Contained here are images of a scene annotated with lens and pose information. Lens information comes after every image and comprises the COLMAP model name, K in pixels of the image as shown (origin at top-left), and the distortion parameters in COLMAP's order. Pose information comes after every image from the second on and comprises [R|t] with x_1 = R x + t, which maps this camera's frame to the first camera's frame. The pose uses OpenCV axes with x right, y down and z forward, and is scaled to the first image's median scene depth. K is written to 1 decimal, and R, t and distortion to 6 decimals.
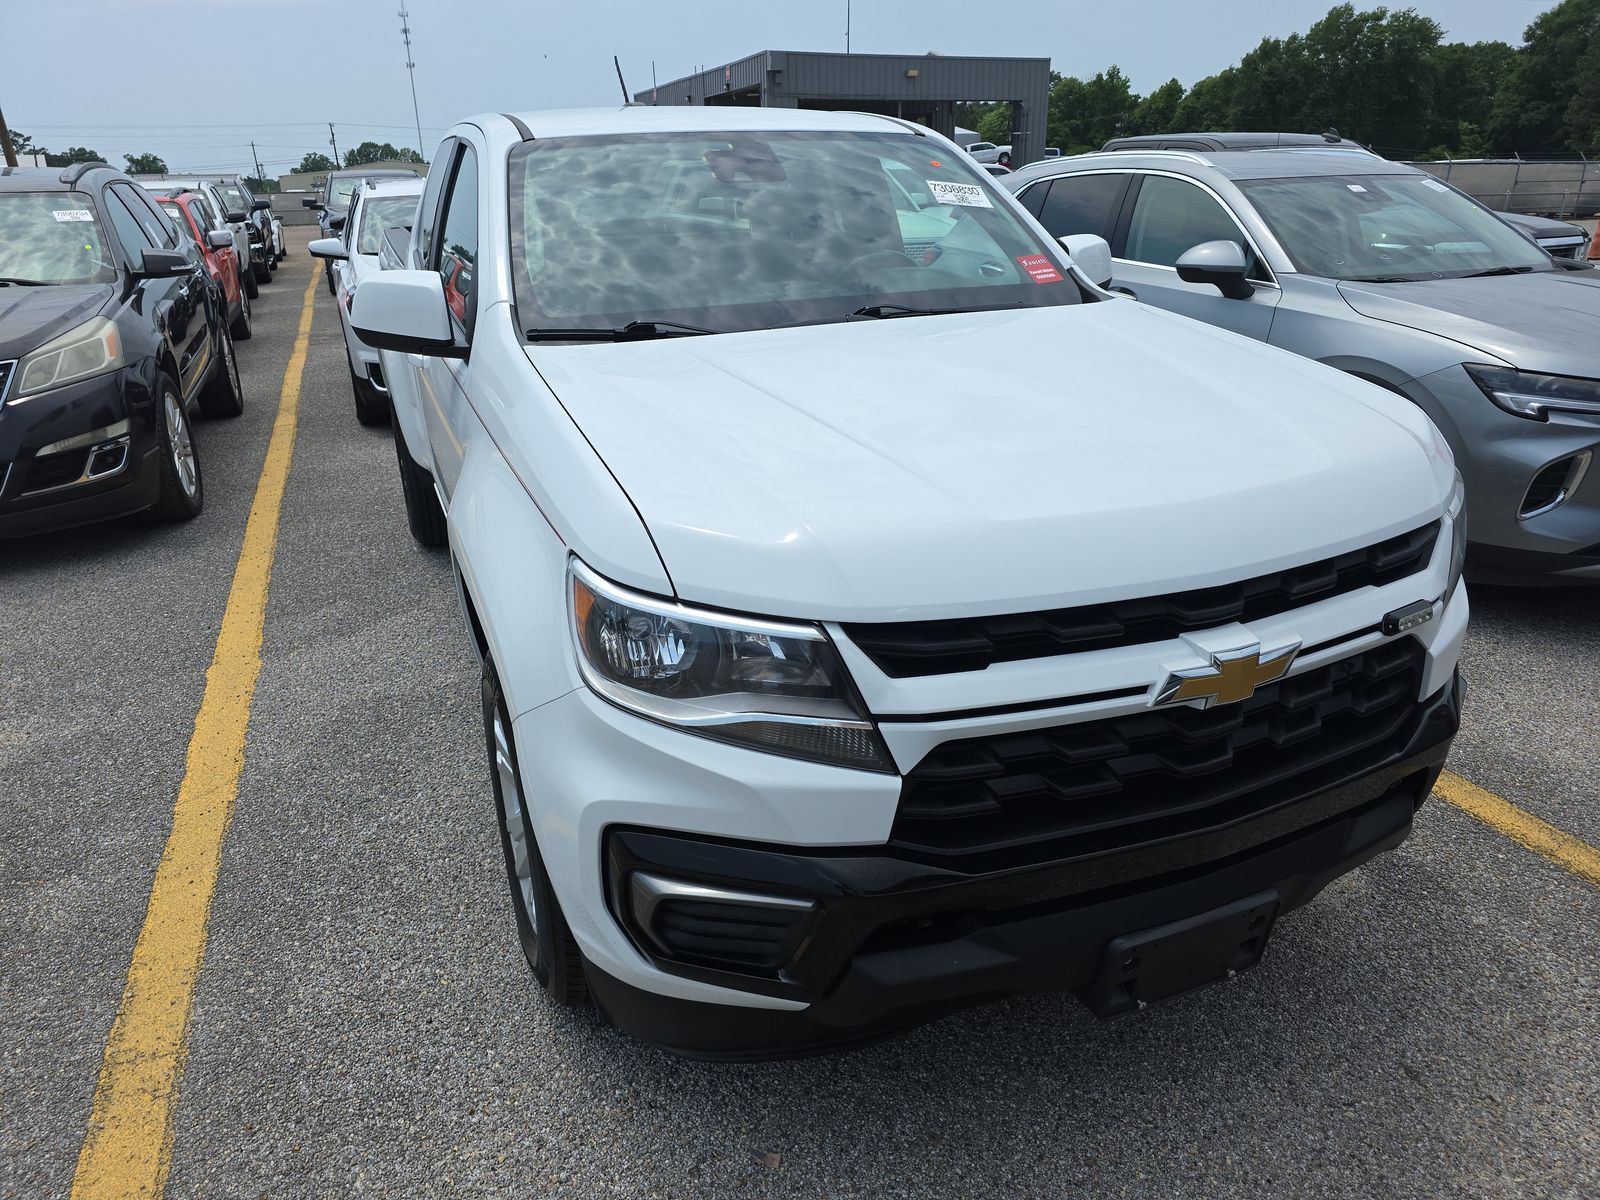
lens RADIAL K [[1085.8, 0, 804.9], [0, 1085.8, 612.7], [0, 0, 1]] dist [0.038363, -0.034111]
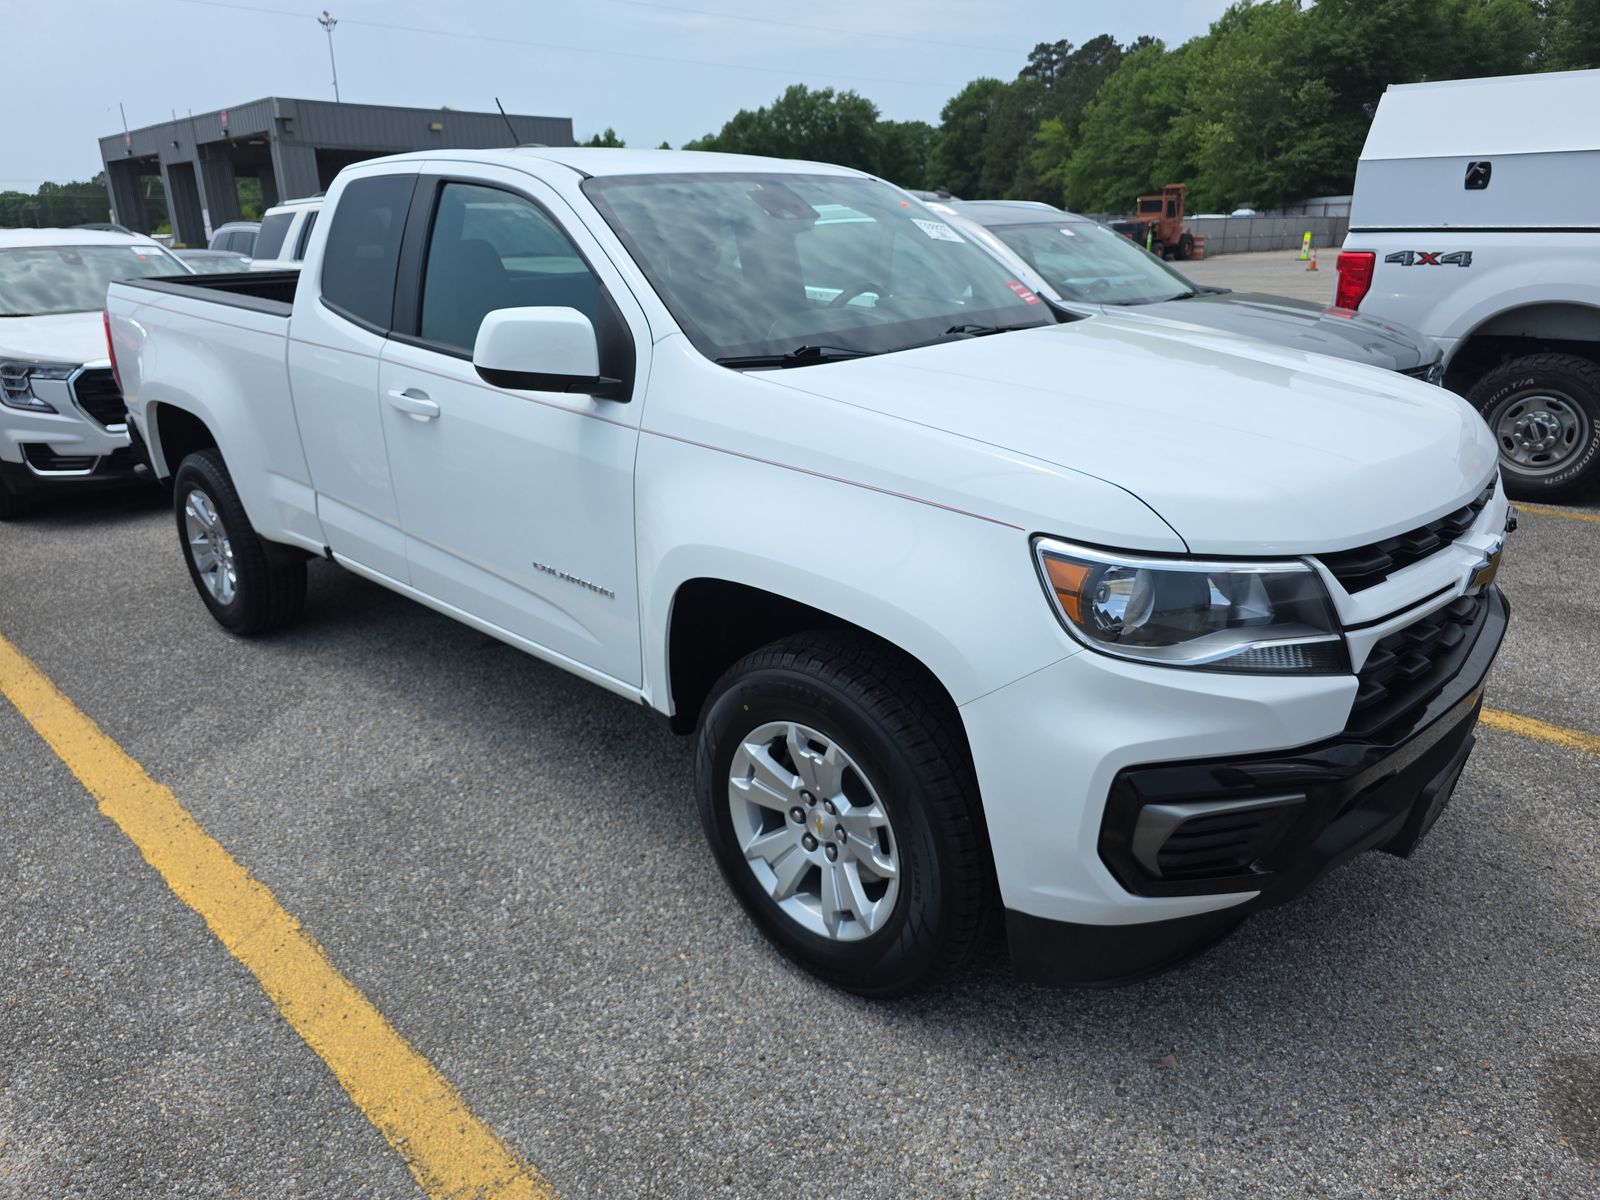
lens RADIAL K [[1088.2, 0, 800.0], [0, 1088.2, 600.0], [0, 0, 1]] dist [0.039052, -0.037517]
pose [[0.911086, -0.133280, 0.390076, -0.339399], [0.154637, 0.987687, -0.023712, -0.000578], [-0.382112, 0.081924, 0.920477, 0.030201]]
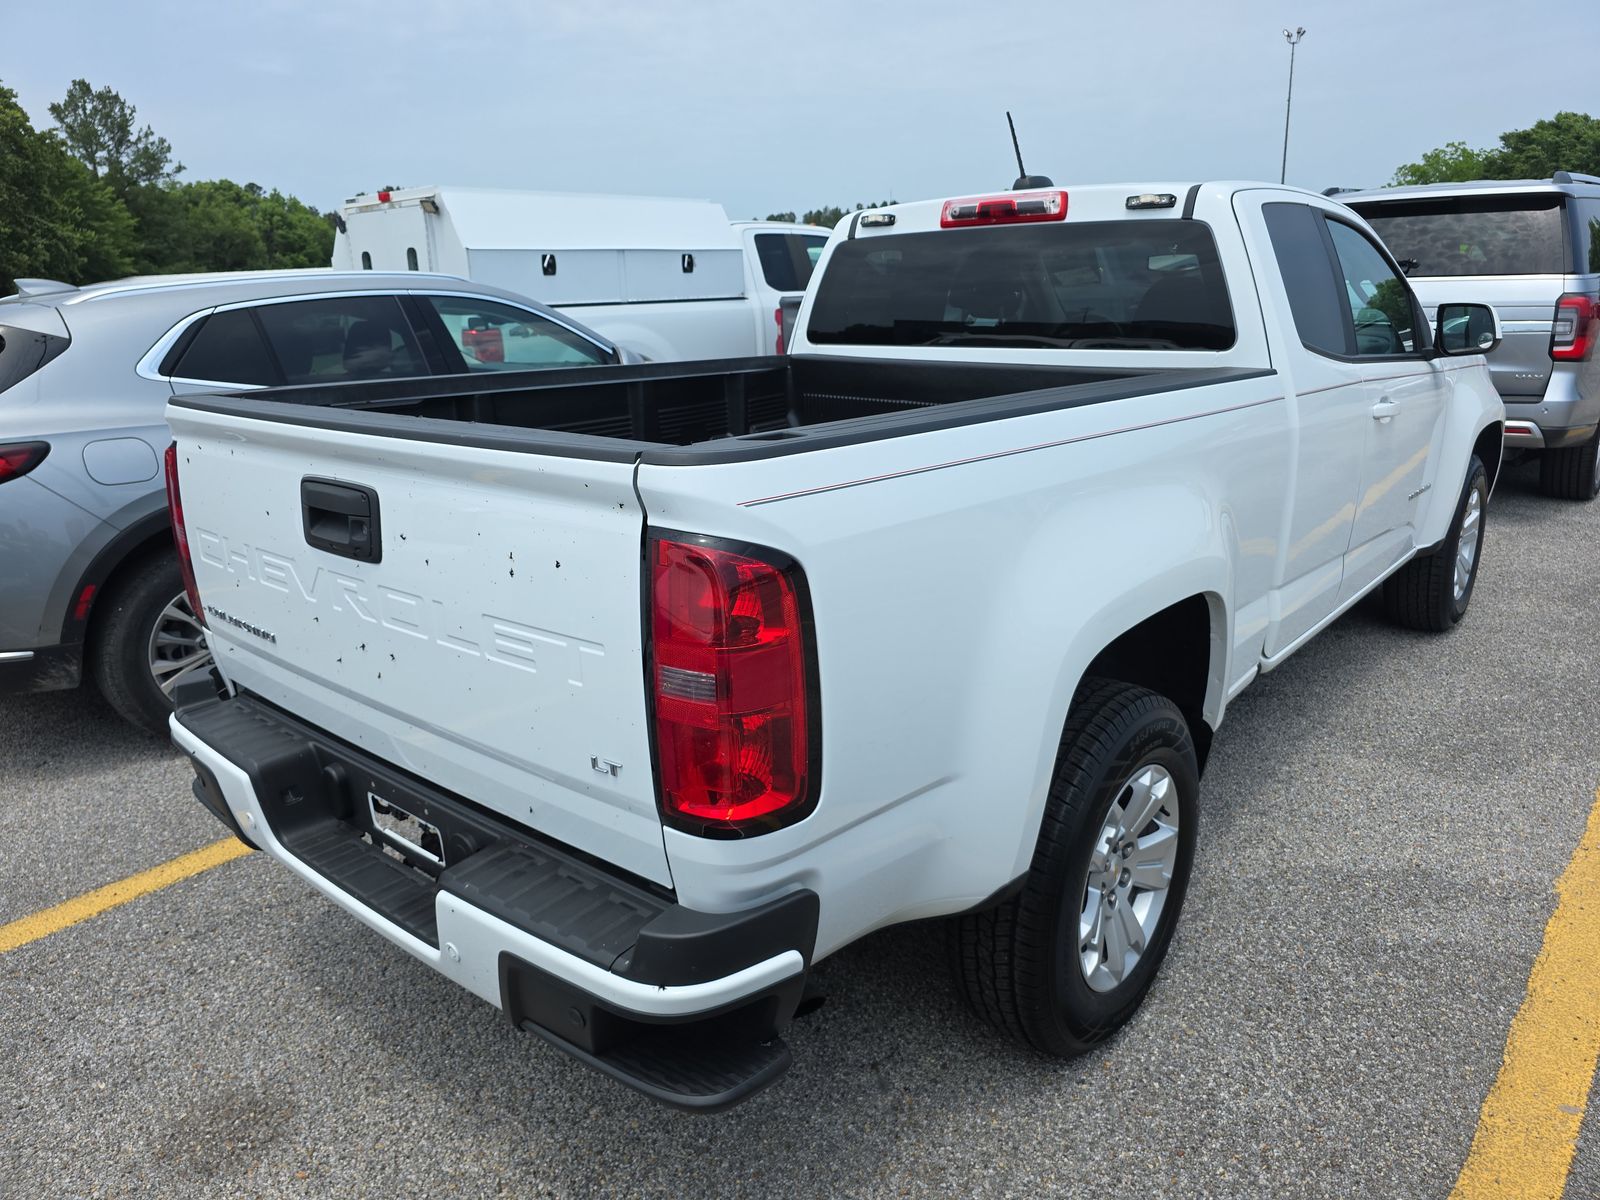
lens RADIAL K [[1088.2, 0, 800.0], [0, 1088.2, 600.0], [0, 0, 1]] dist [0.039052, -0.037517]
pose [[-0.455038, -0.212877, 0.864652, -0.769769], [0.389219, 0.825790, 0.408142, -0.558303], [-0.800905, 0.522259, -0.292911, 1.425931]]
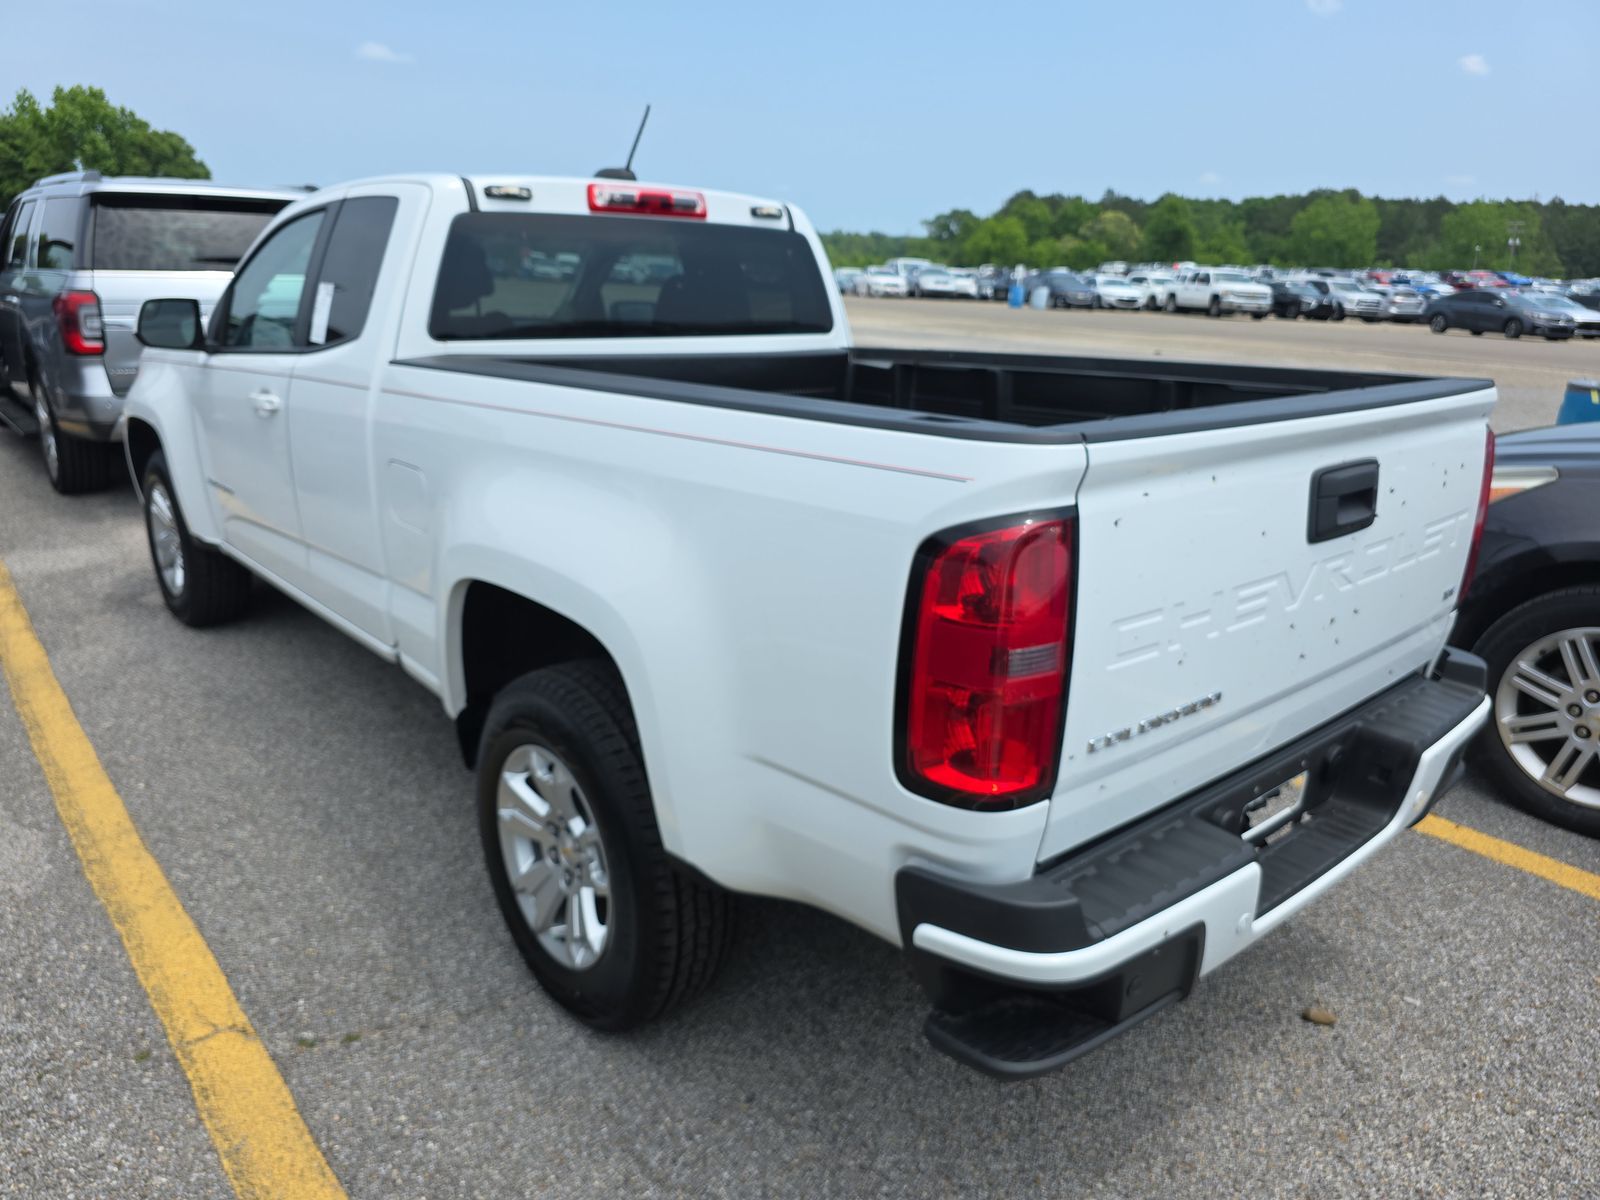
lens RADIAL K [[1088.2, 0, 800.0], [0, 1088.2, 600.0], [0, 0, 1]] dist [0.039052, -0.037517]
pose [[-0.947044, 0.095820, -0.306474, -0.100479], [-0.125693, 0.767656, 0.628415, -0.673017], [0.295481, 0.633658, -0.714960, 1.655426]]
